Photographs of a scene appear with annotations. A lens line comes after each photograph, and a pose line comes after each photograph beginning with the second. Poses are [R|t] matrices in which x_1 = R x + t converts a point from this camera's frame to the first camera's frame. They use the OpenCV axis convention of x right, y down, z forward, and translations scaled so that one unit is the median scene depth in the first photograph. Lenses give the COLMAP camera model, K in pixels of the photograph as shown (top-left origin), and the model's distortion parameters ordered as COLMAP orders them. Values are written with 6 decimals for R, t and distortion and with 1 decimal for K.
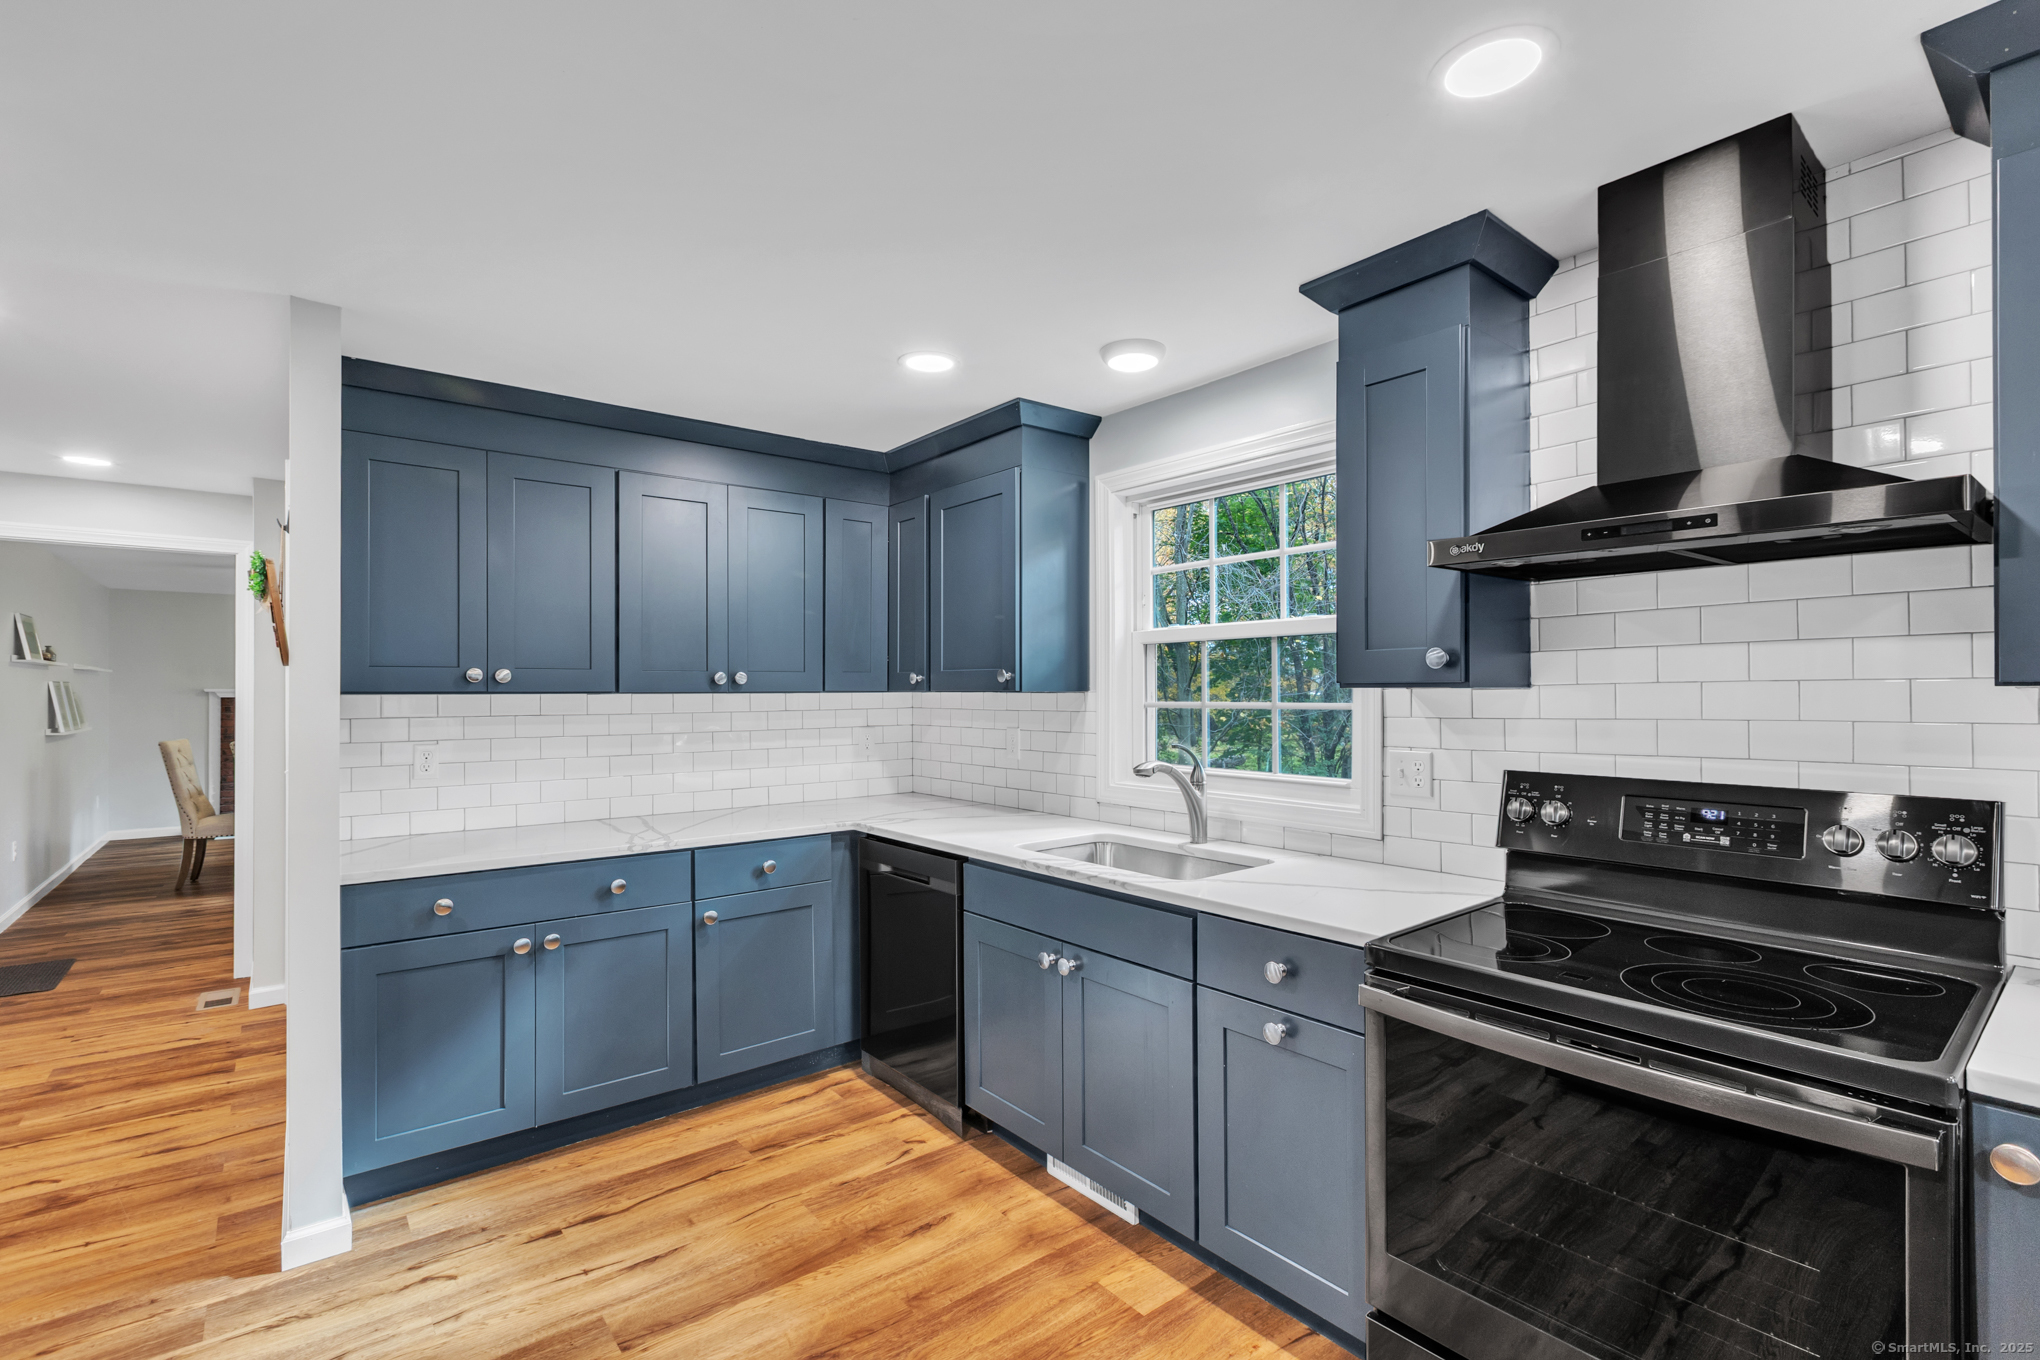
lens RADIAL K [[916.6, 0, 1023.8], [0, 916.6, 691.4], [0, 0, 1]] dist [0.004722, -0.001750]
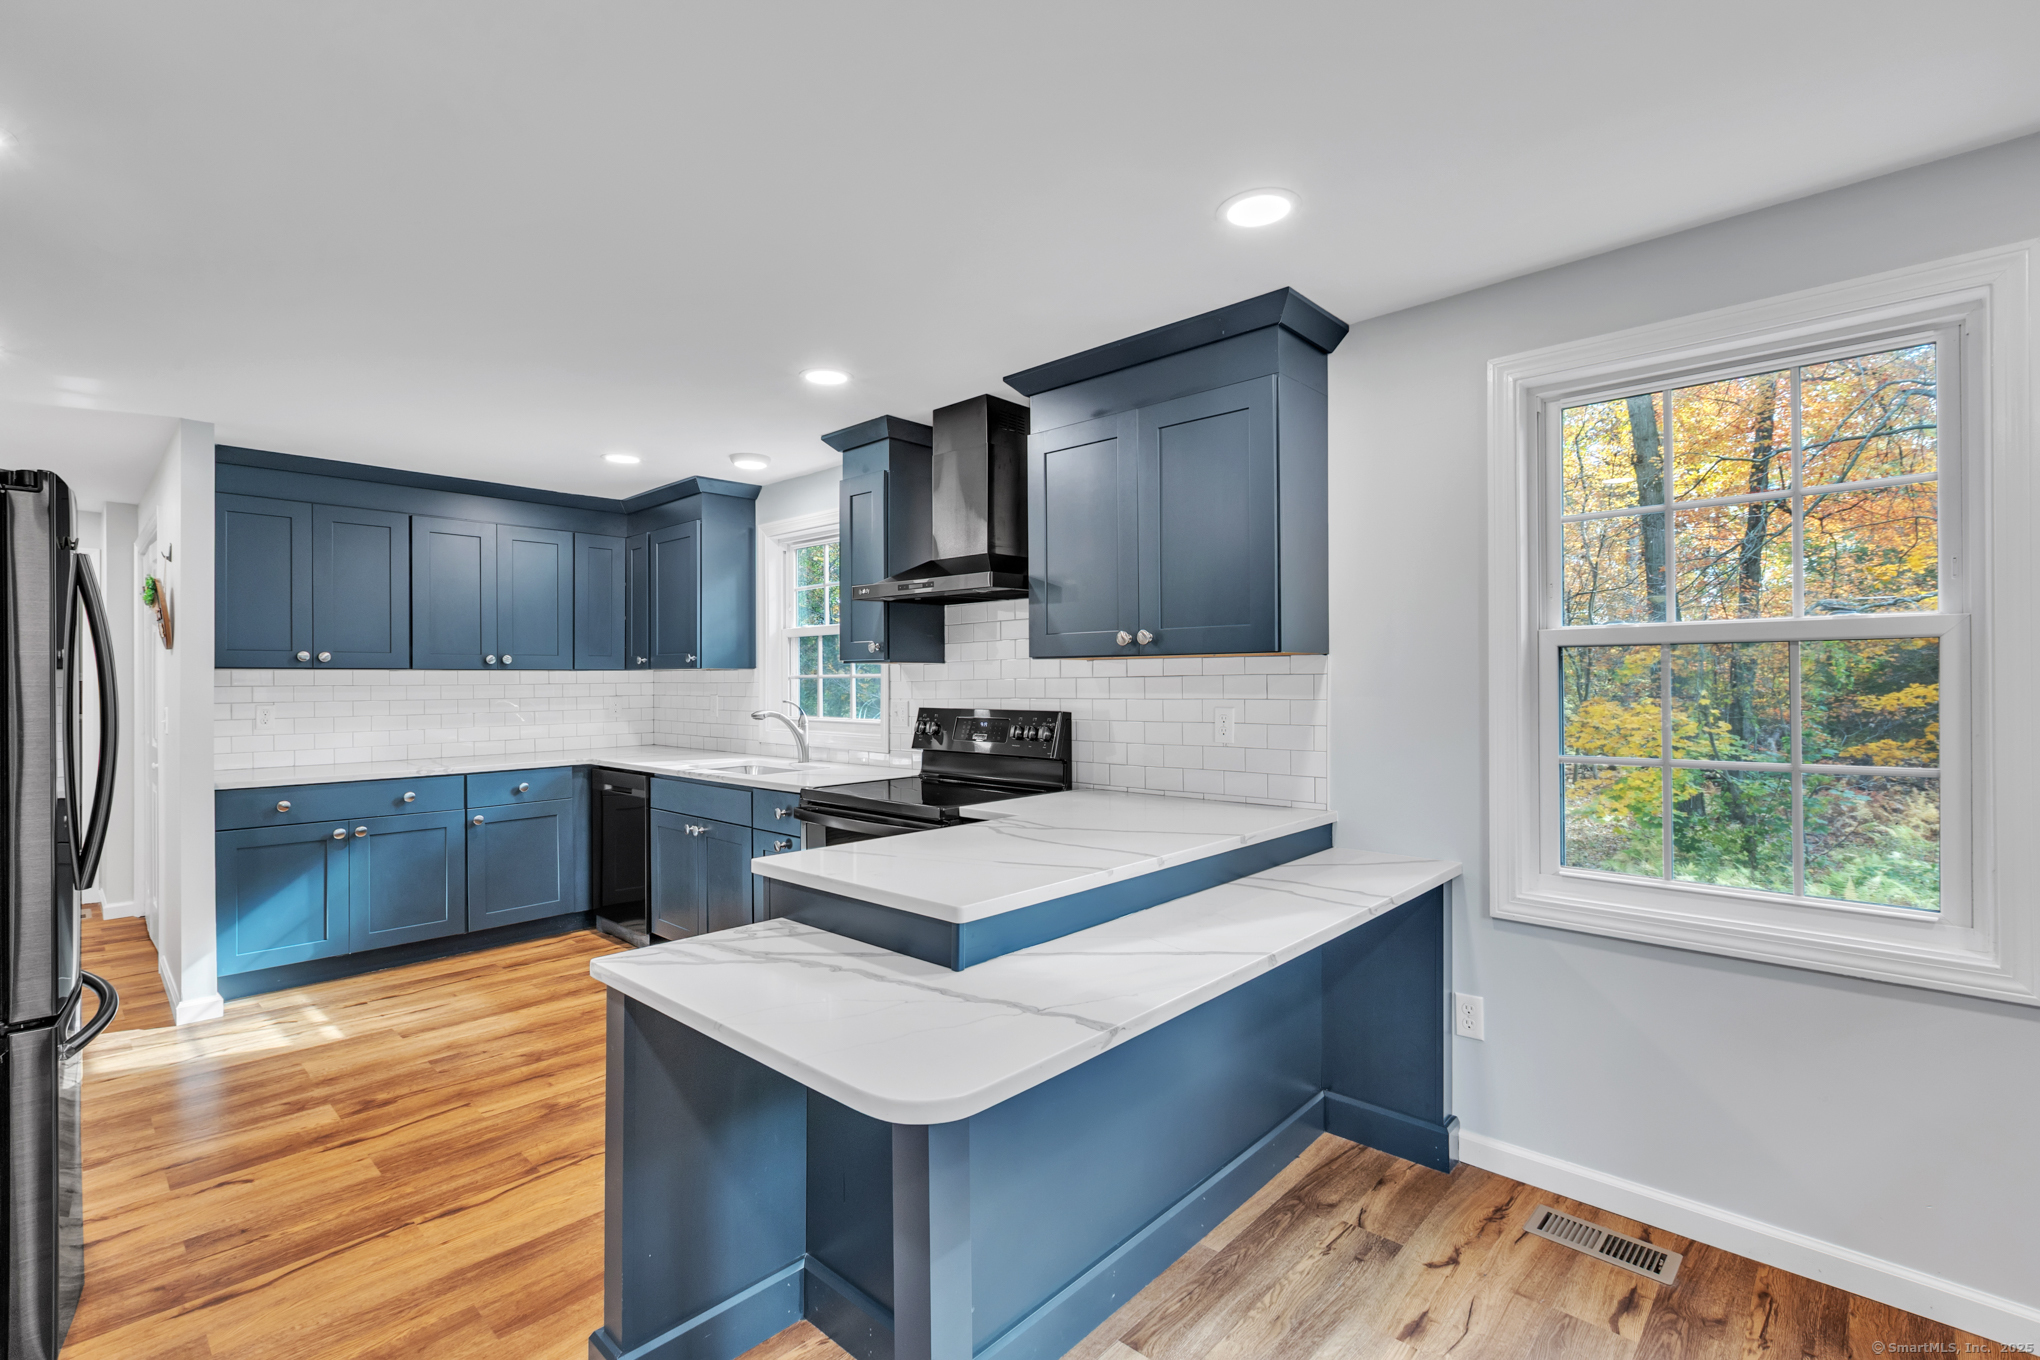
lens RADIAL K [[916.6, 0, 1025.9], [0, 916.6, 680.2], [0, 0, 1]] dist [0.004722, -0.001750]
pose [[0.989895, -0.001335, 0.141793, 0.336616], [0.001384, 0.999999, -0.000249, 0.022400], [-0.141792, 0.000443, 0.989896, -0.617901]]
